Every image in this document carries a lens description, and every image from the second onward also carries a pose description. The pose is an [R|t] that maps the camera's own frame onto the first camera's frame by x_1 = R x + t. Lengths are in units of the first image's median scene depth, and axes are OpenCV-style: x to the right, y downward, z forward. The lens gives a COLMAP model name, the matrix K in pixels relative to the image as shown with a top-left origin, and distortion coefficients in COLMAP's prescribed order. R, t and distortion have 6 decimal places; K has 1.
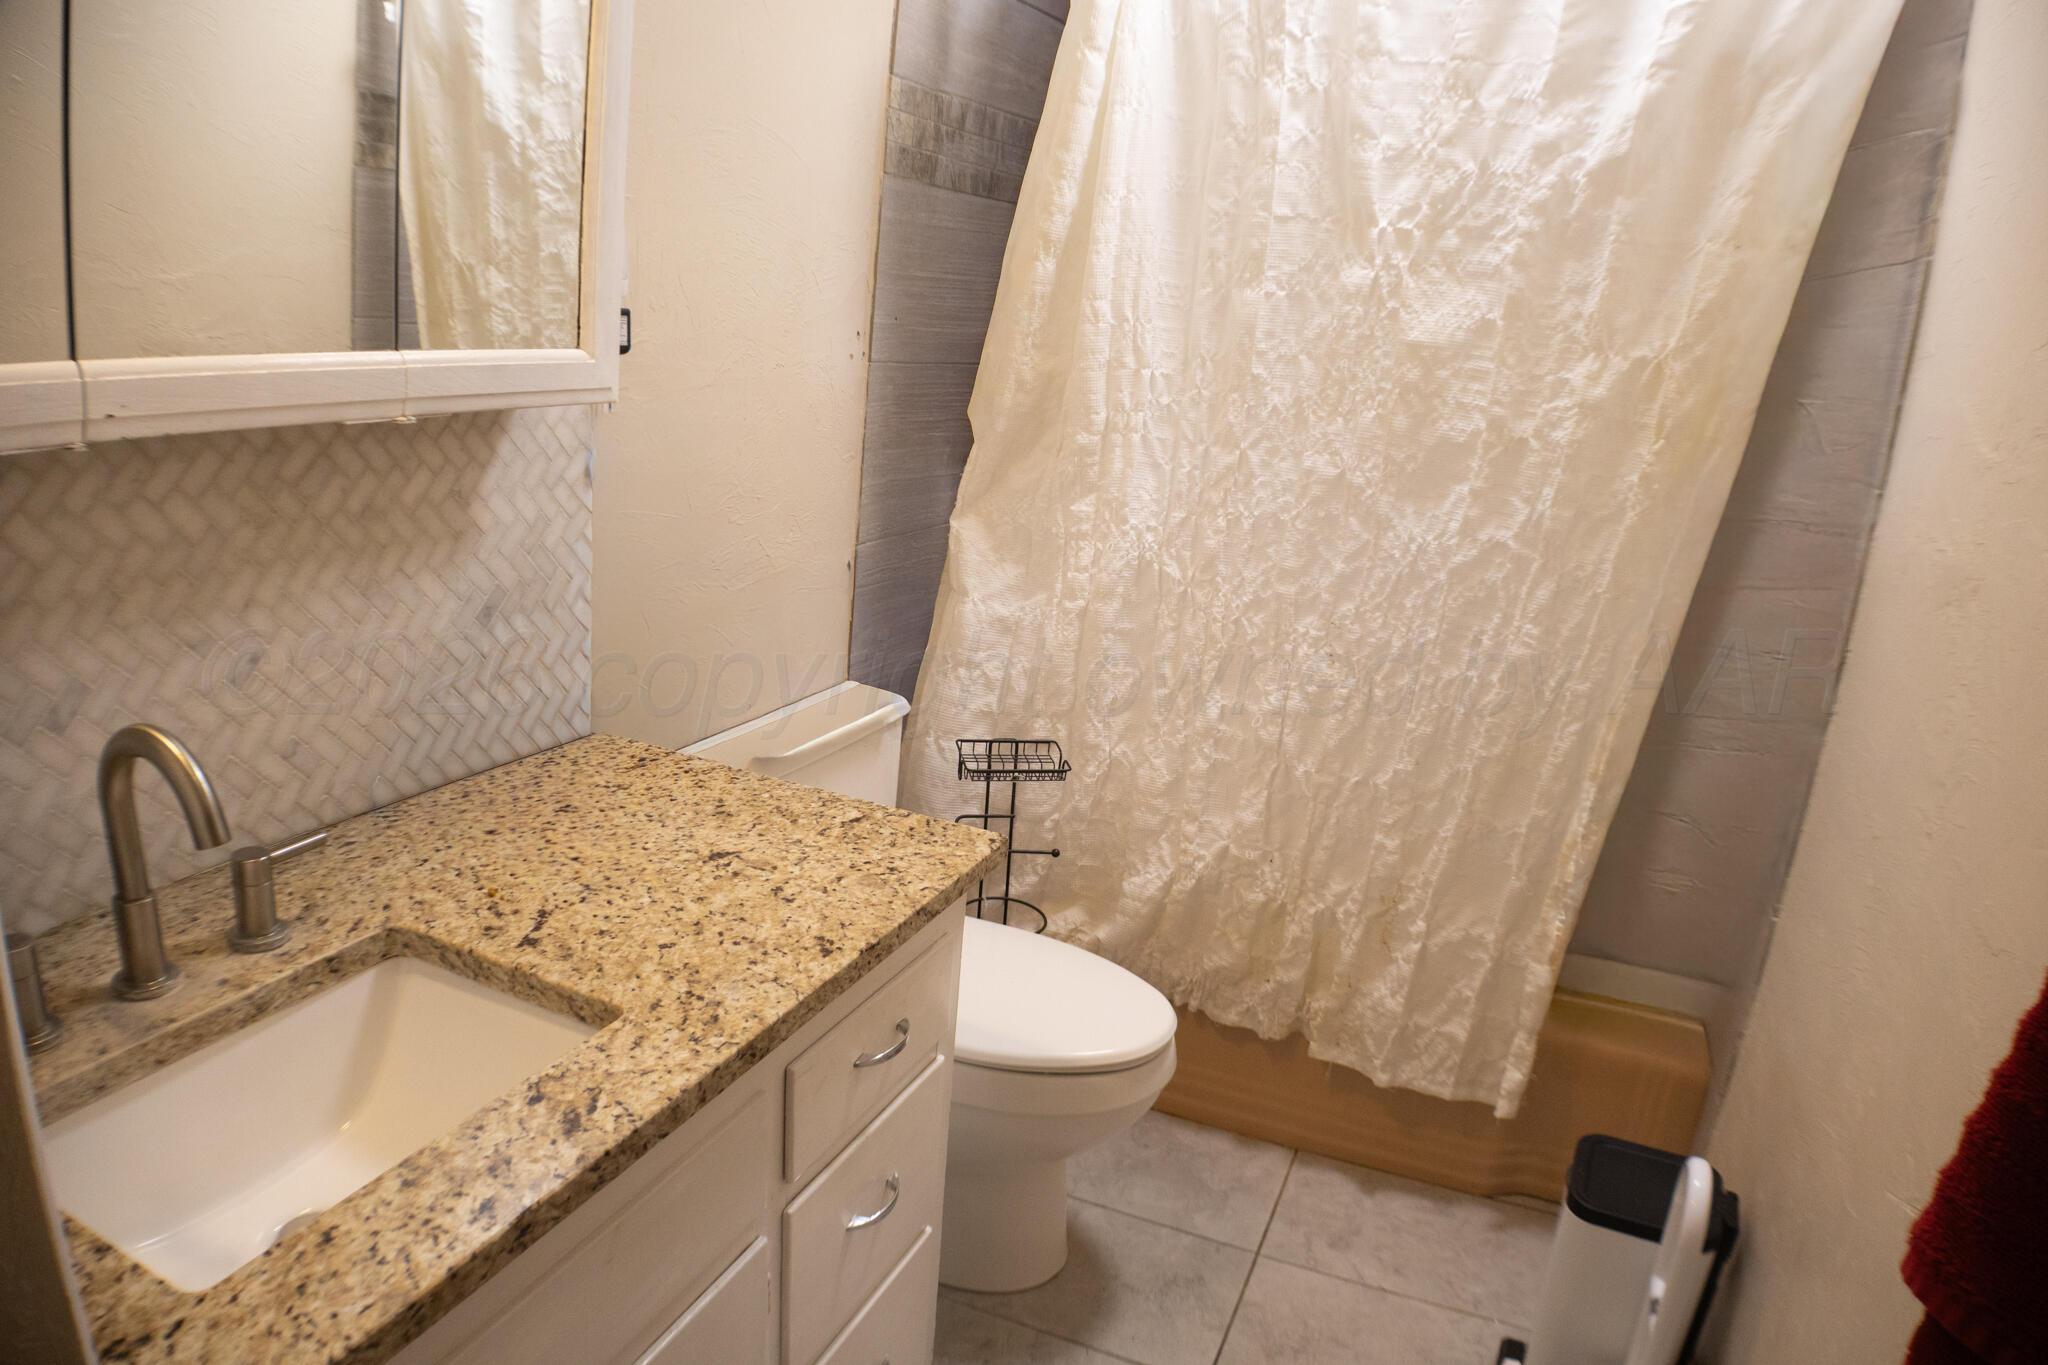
lens RADIAL K [[1349.5, 0, 1053.8], [0, 1349.5, 712.7], [0, 0, 1]] dist [-0.162990, 0.034169]
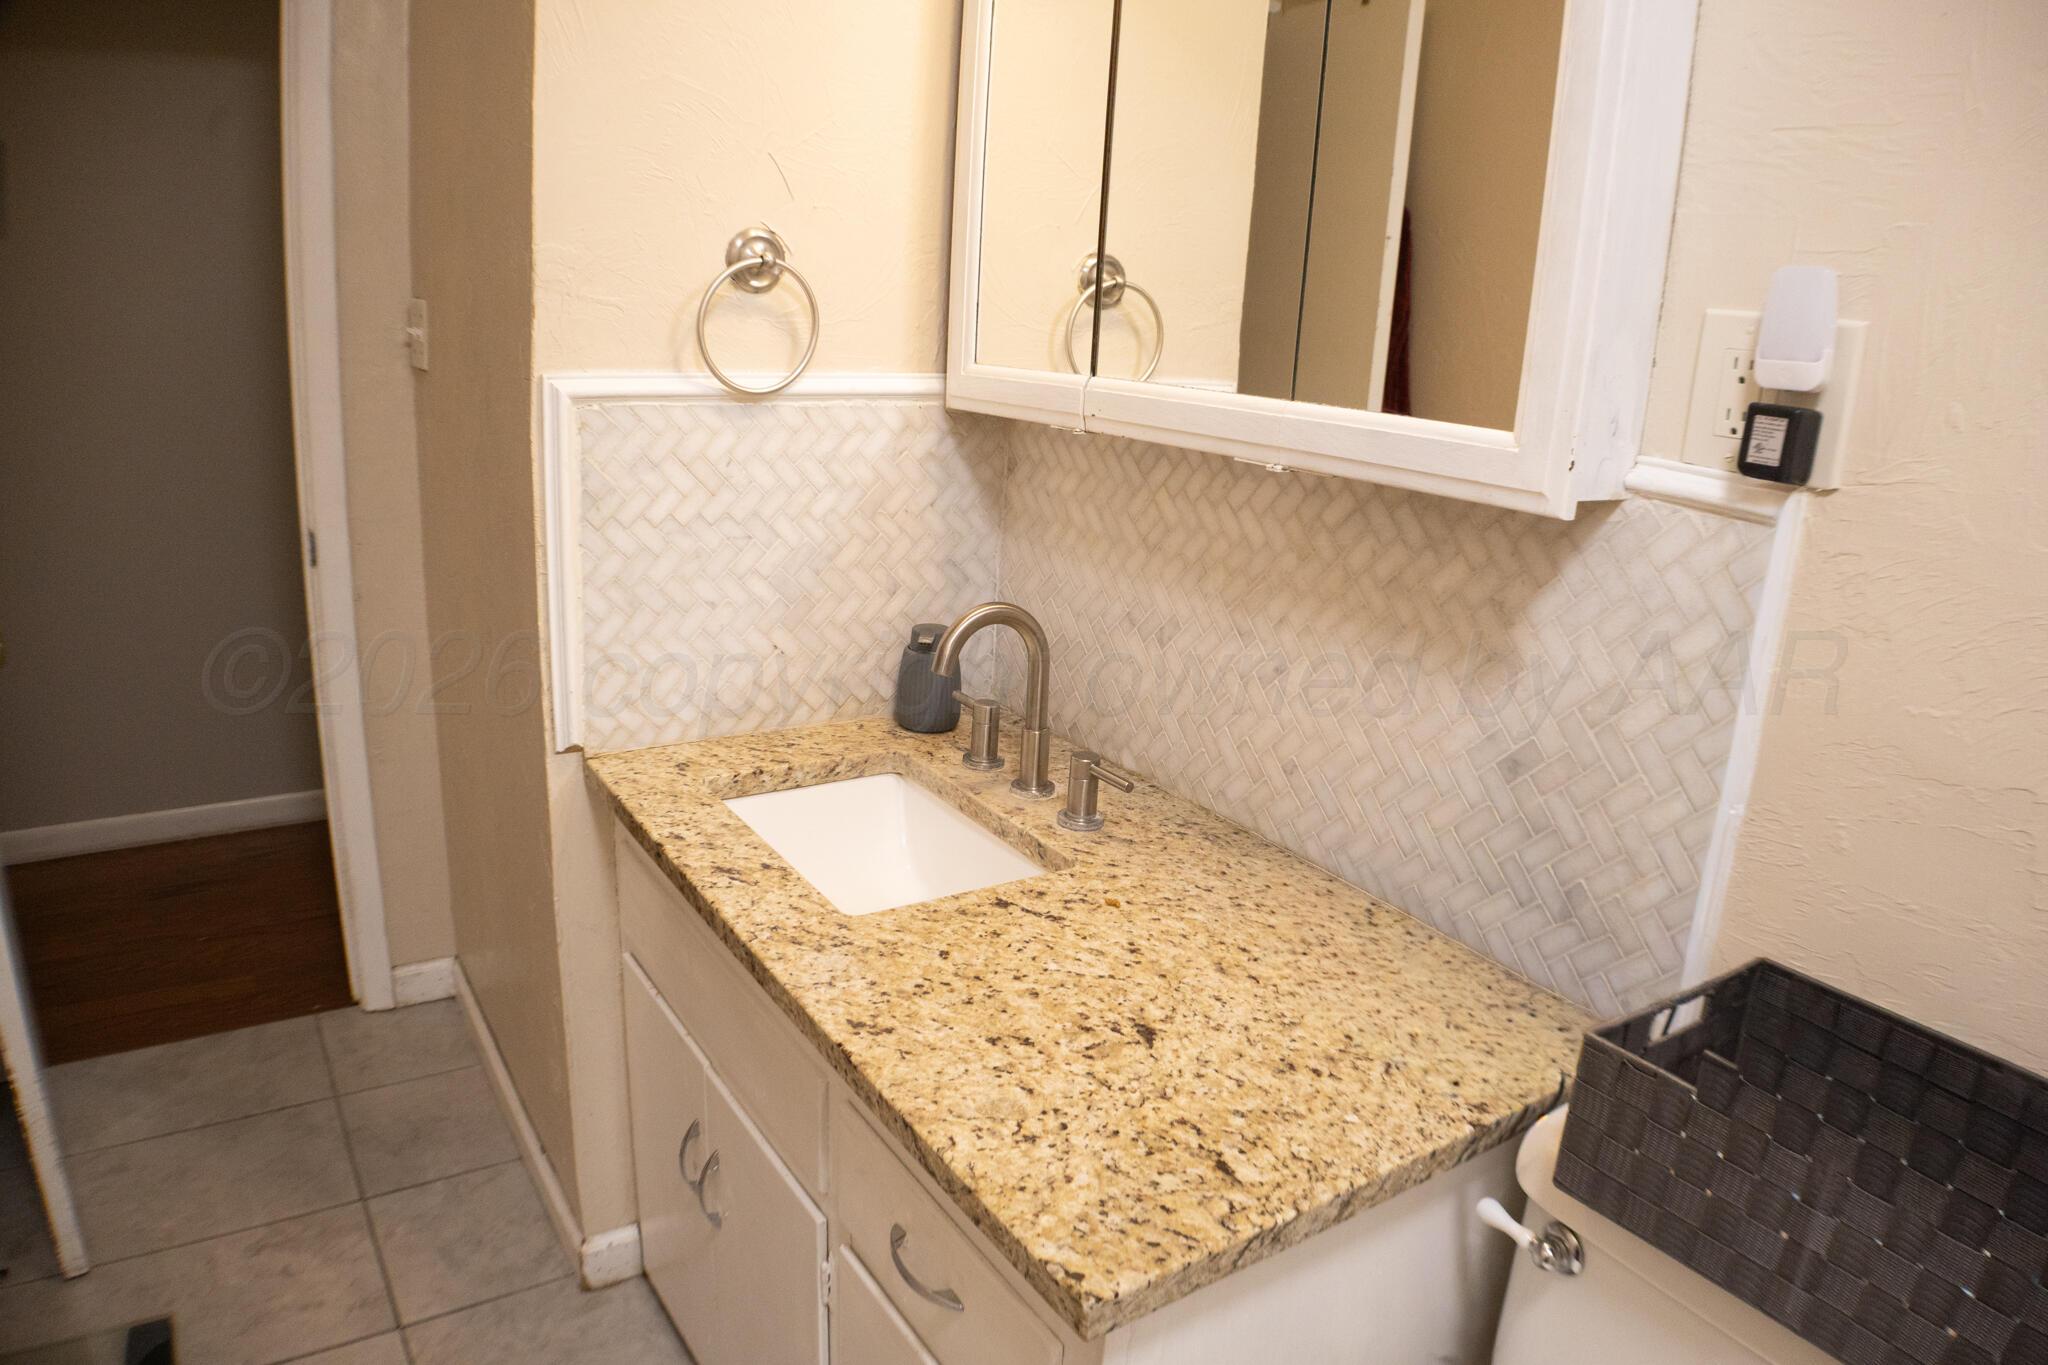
lens RADIAL K [[1349.5, 0, 1053.8], [0, 1349.5, 712.7], [0, 0, 1]] dist [-0.162990, 0.034169]
pose [[-0.567428, 0.113837, -0.815516, 0.458797], [-0.335010, 0.872807, 0.354931, -0.364149], [0.752192, 0.474604, -0.457119, 1.404294]]
